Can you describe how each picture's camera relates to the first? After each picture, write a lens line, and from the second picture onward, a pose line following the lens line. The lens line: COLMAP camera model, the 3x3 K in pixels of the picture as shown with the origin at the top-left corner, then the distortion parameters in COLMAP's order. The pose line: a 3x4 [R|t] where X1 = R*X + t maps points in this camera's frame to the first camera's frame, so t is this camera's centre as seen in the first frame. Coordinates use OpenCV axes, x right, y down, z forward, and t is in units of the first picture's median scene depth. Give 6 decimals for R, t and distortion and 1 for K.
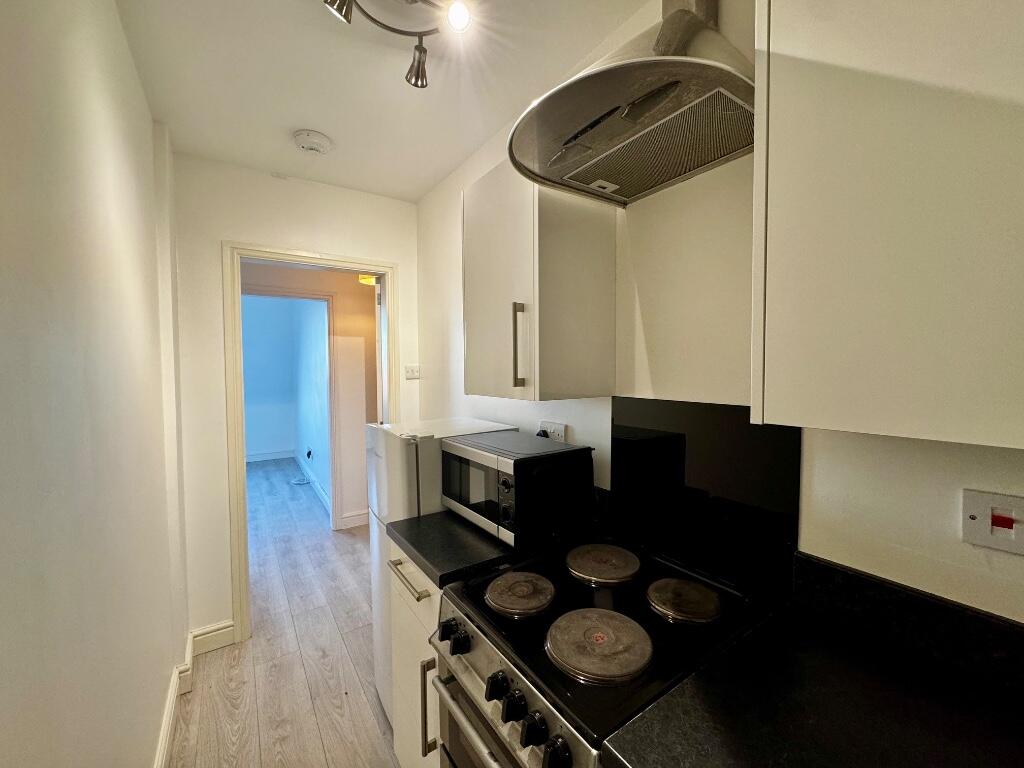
lens RADIAL K [[406.2, 0, 512.0], [0, 406.2, 384.0], [0, 0, 1]] dist [0.002064, 0.000017]
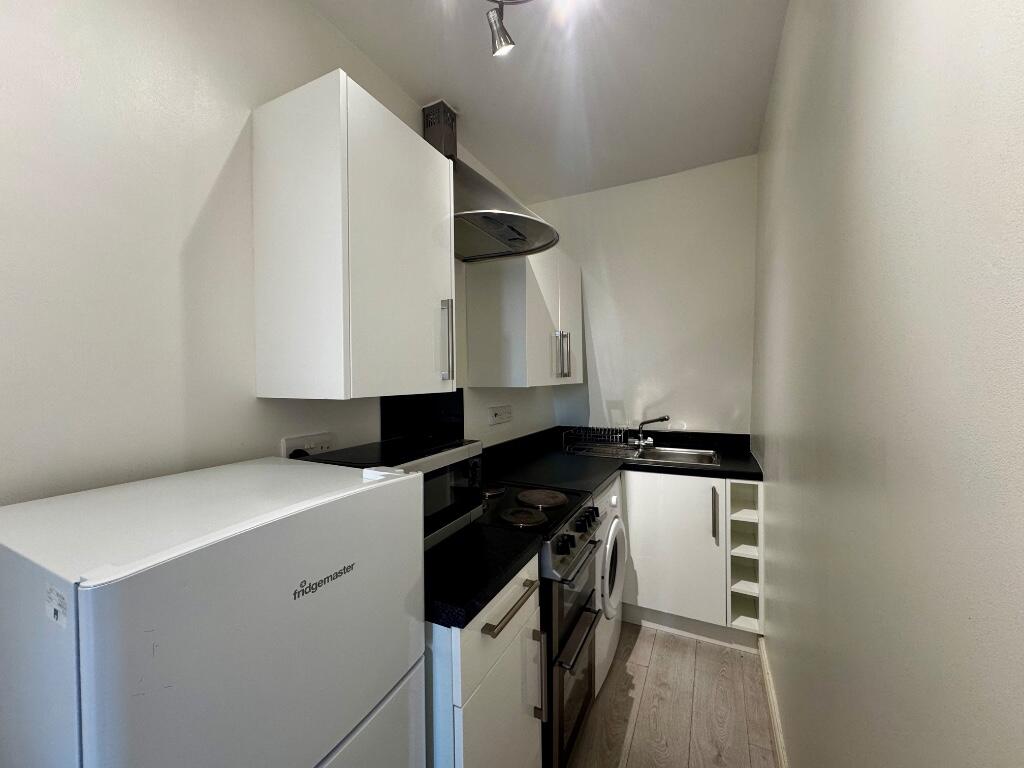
lens RADIAL K [[406.2, 0, 512.0], [0, 406.2, 384.0], [0, 0, 1]] dist [0.002064, 0.000017]
pose [[-0.493181, -0.006489, 0.869902, -1.349306], [0.042658, 0.998589, 0.031633, -0.012629], [-0.868880, 0.052709, -0.492209, 1.910719]]
